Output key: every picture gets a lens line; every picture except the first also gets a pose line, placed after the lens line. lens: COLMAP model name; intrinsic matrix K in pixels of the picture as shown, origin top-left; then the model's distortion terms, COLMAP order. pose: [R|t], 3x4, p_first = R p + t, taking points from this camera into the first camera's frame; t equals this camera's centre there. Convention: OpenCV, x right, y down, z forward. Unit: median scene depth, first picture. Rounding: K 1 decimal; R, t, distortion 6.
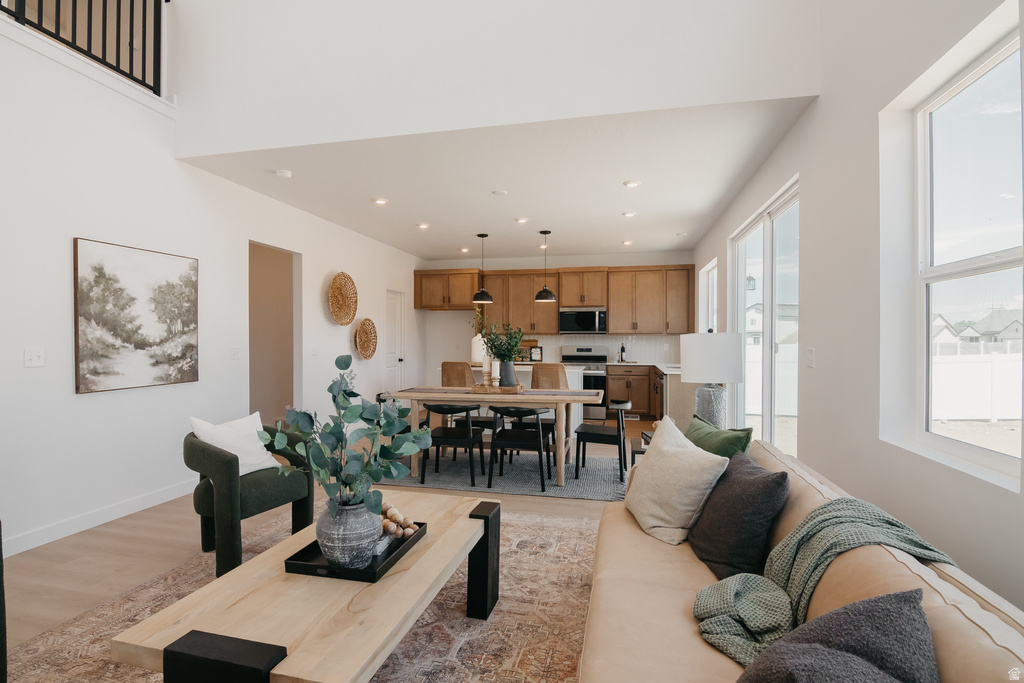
lens RADIAL K [[527.3, 0, 493.8], [0, 527.3, 344.3], [0, 0, 1]] dist [-0.002609, -0.017233]
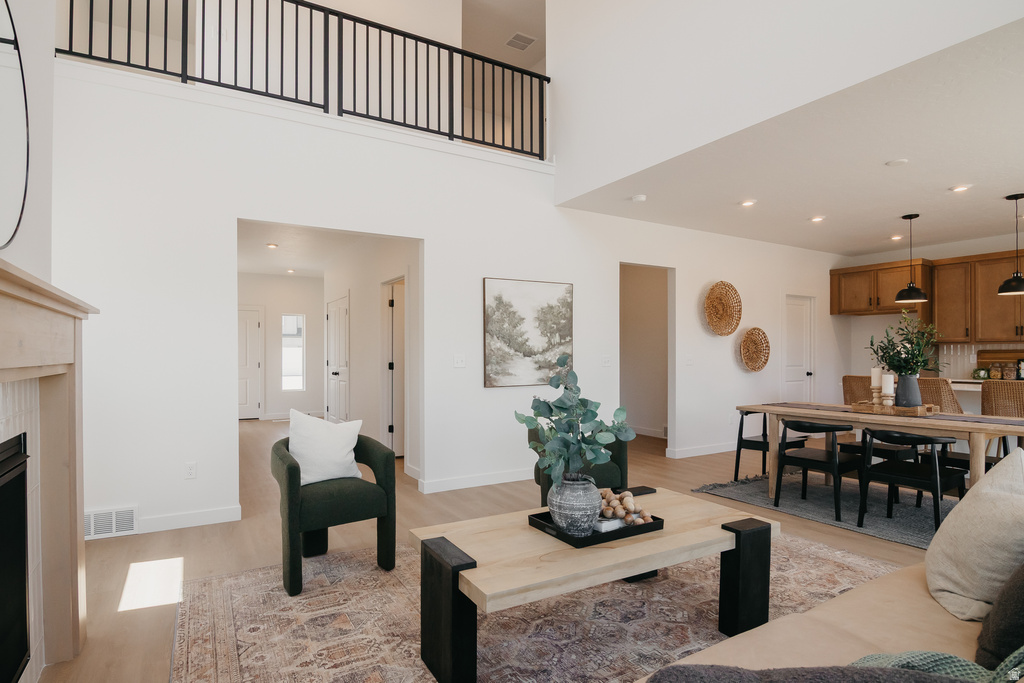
lens RADIAL K [[528.2, 0, 485.0], [0, 528.2, 355.5], [0, 0, 1]] dist [-0.024466, -0.001235]
pose [[0.678470, -0.002153, -0.734625, 0.175349], [-0.003392, 0.999976, -0.006063, 0.011281], [0.734620, 0.006605, 0.678446, 0.018431]]
